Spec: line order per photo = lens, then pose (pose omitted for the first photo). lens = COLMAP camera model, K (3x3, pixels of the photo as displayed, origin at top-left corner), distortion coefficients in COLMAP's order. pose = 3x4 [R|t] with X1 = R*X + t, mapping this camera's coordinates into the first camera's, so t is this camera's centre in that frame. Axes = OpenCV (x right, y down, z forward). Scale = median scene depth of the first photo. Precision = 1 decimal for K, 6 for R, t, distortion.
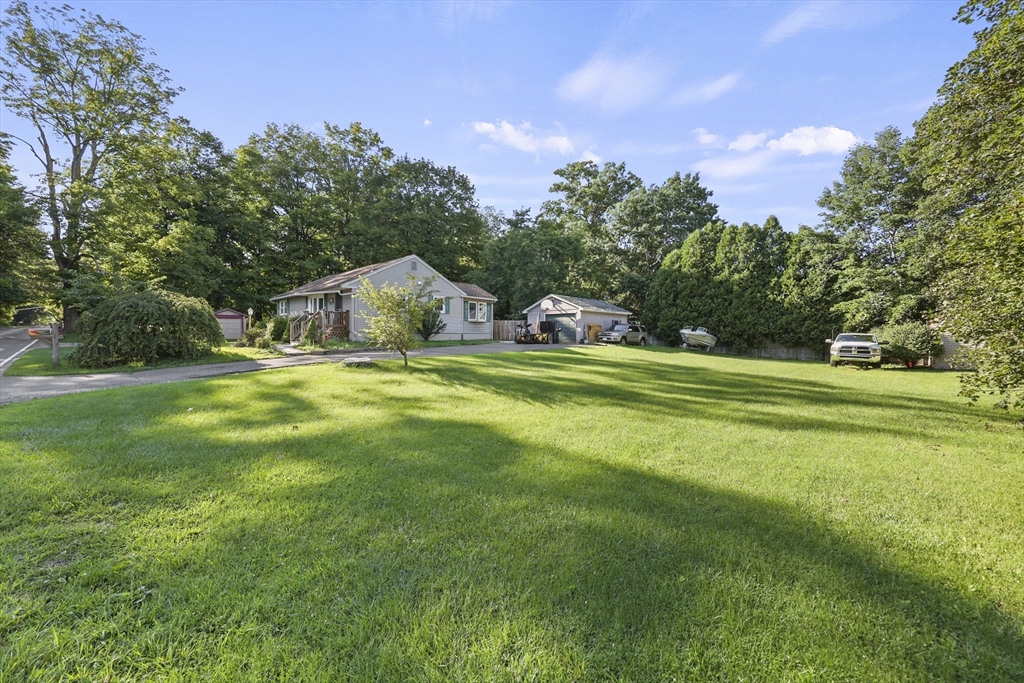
lens RADIAL K [[412.0, 0, 513.0], [0, 412.0, 339.2], [0, 0, 1]] dist [-0.003351, 0.000233]
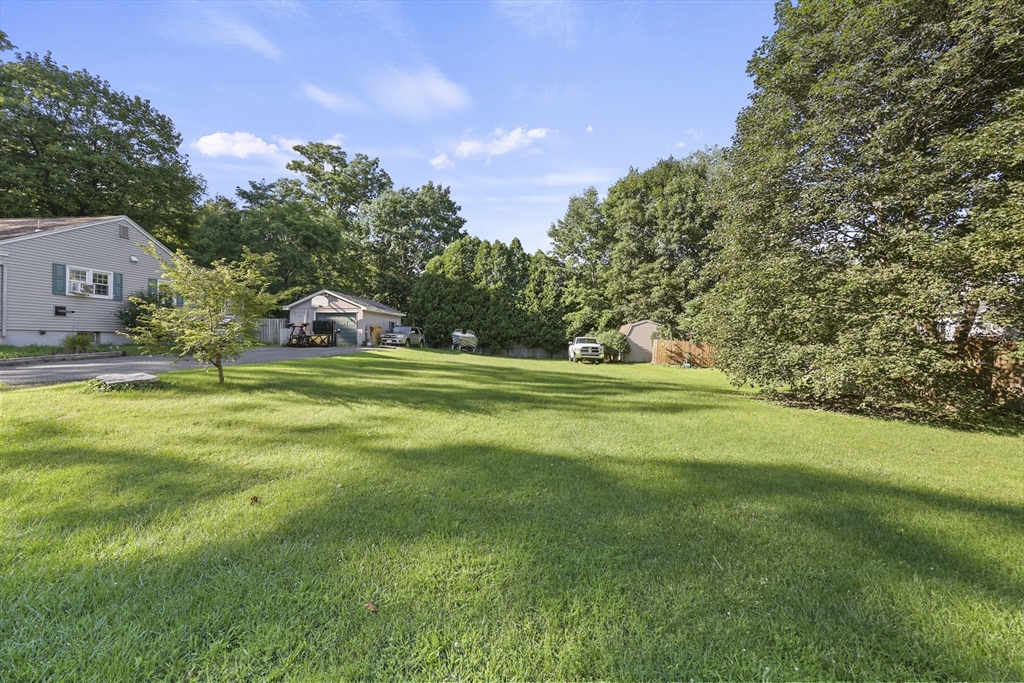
lens RADIAL K [[412.0, 0, 515.5], [0, 412.0, 341.1], [0, 0, 1]] dist [-0.003351, 0.000233]
pose [[0.784777, -0.000488, 0.619777, -0.090521], [-0.000453, 0.999999, 0.001360, -0.001615], [-0.619778, -0.001348, 0.784776, 0.047939]]
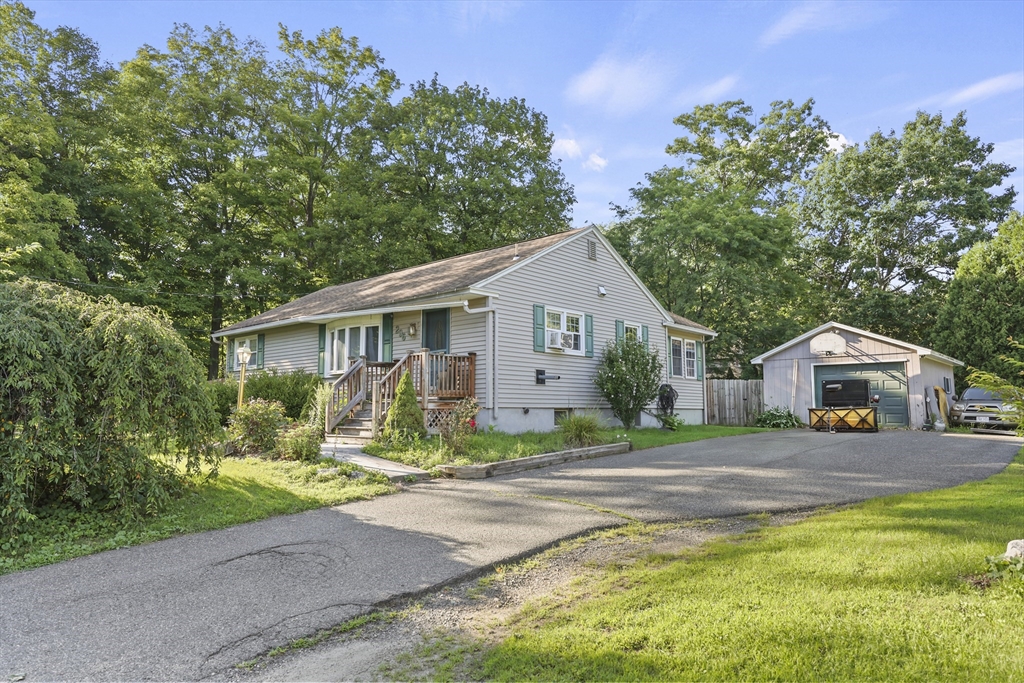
lens RADIAL K [[652.3, 0, 508.8], [0, 652.3, 335.7], [0, 0, 1]] dist [-0.008944, 0.003643]
pose [[0.999637, -0.003330, 0.026734, -0.201758], [0.006509, 0.992785, -0.119734, -0.006273], [-0.026142, 0.119865, 0.992446, 0.201300]]
